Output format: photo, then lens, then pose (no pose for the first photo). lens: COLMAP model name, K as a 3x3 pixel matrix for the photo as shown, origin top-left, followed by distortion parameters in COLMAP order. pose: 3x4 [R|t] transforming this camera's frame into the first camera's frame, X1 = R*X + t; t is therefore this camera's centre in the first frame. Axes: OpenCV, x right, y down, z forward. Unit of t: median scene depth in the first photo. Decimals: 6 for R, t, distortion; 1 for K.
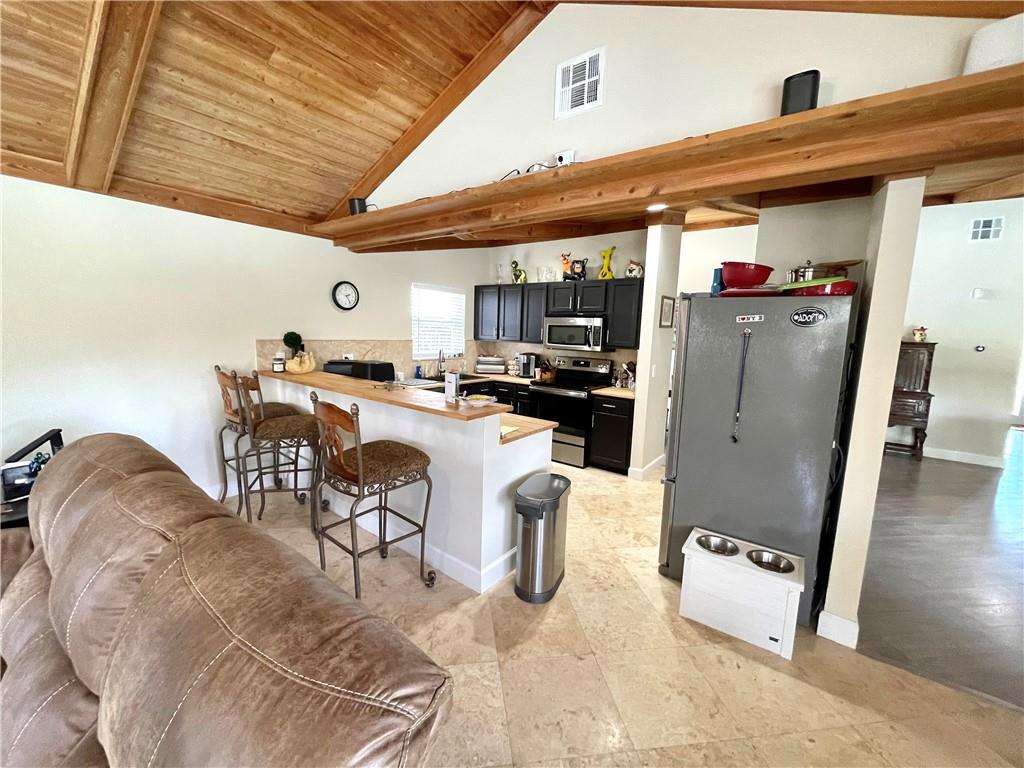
lens RADIAL K [[410.2, 0, 506.5], [0, 410.2, 382.0], [0, 0, 1]] dist [-0.006320, -0.000580]
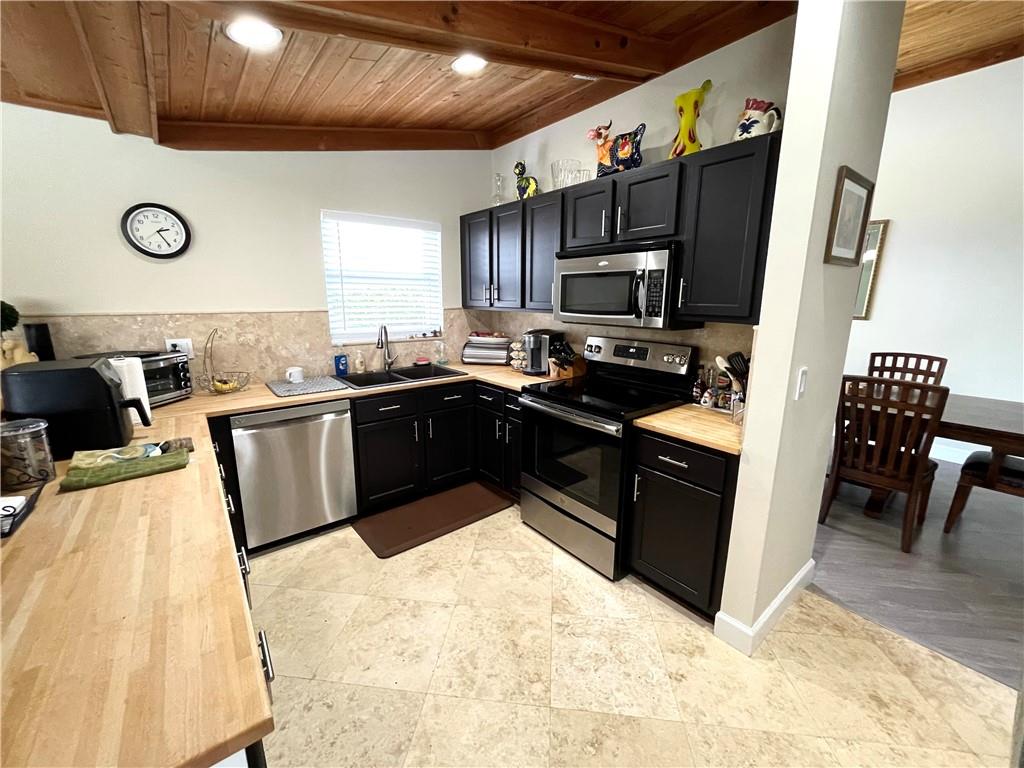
lens RADIAL K [[410.2, 0, 513.0], [0, 410.2, 380.7], [0, 0, 1]] dist [-0.006320, -0.000580]
pose [[0.970645, 0.021874, -0.239519, 0.166685], [-0.004193, 0.997243, 0.074080, -0.046917], [0.240479, -0.070901, 0.968061, 0.492390]]
